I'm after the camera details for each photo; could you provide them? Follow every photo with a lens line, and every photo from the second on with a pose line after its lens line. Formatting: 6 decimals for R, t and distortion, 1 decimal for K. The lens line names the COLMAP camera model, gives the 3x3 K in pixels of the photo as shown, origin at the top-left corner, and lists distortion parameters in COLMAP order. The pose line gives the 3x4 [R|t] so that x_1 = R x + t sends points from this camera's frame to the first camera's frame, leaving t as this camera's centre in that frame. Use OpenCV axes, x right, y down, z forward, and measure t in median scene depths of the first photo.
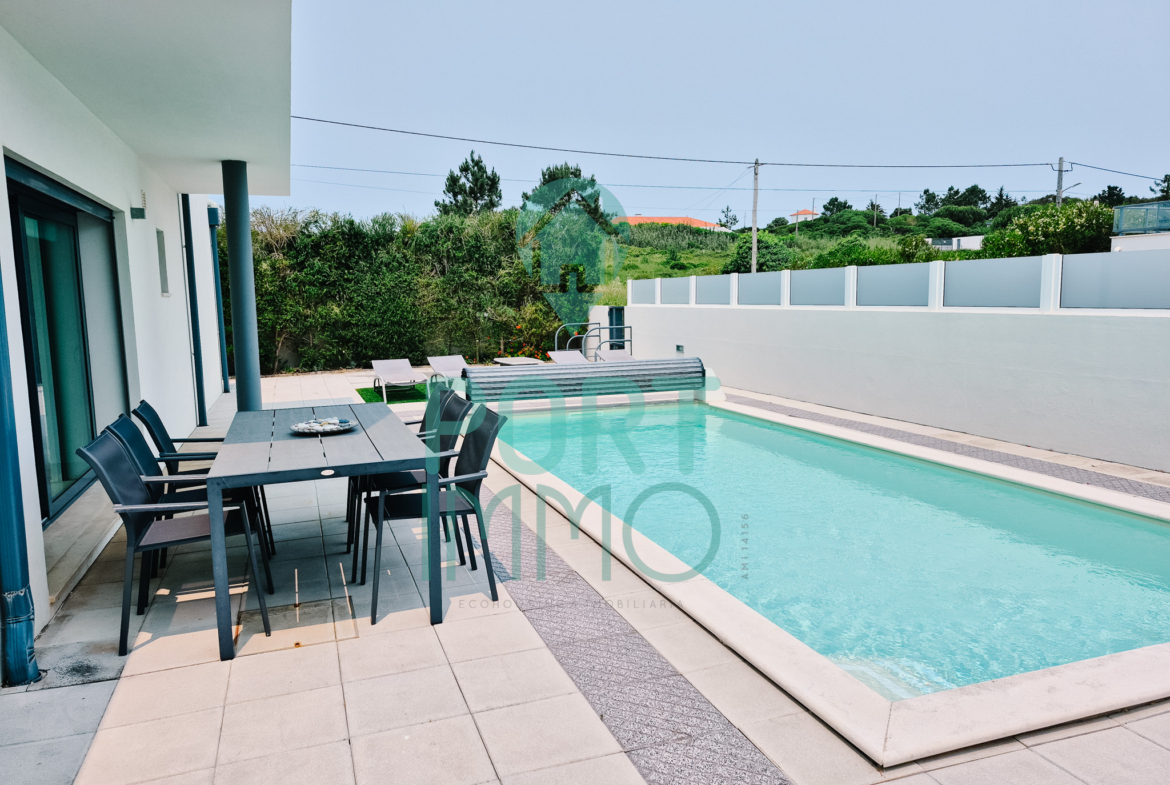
lens RADIAL K [[805.5, 0, 585.0], [0, 805.5, 392.5], [0, 0, 1]] dist [0.073239, -0.072233]
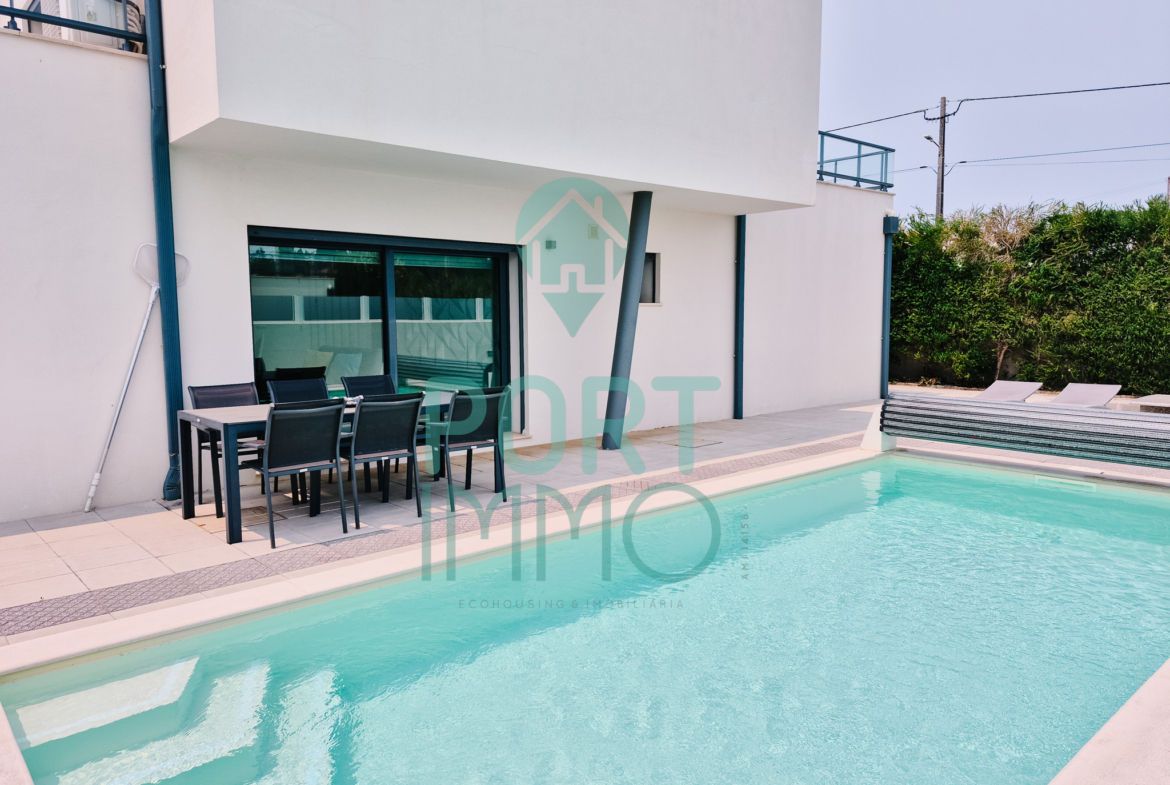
lens RADIAL K [[805.5, 0, 585.0], [0, 805.5, 392.5], [0, 0, 1]] dist [0.073239, -0.072233]
pose [[0.373861, 0.112762, -0.920605, 0.300184], [-0.115505, 0.990515, 0.074418, -0.033522], [0.920264, 0.078512, 0.383340, 0.230931]]
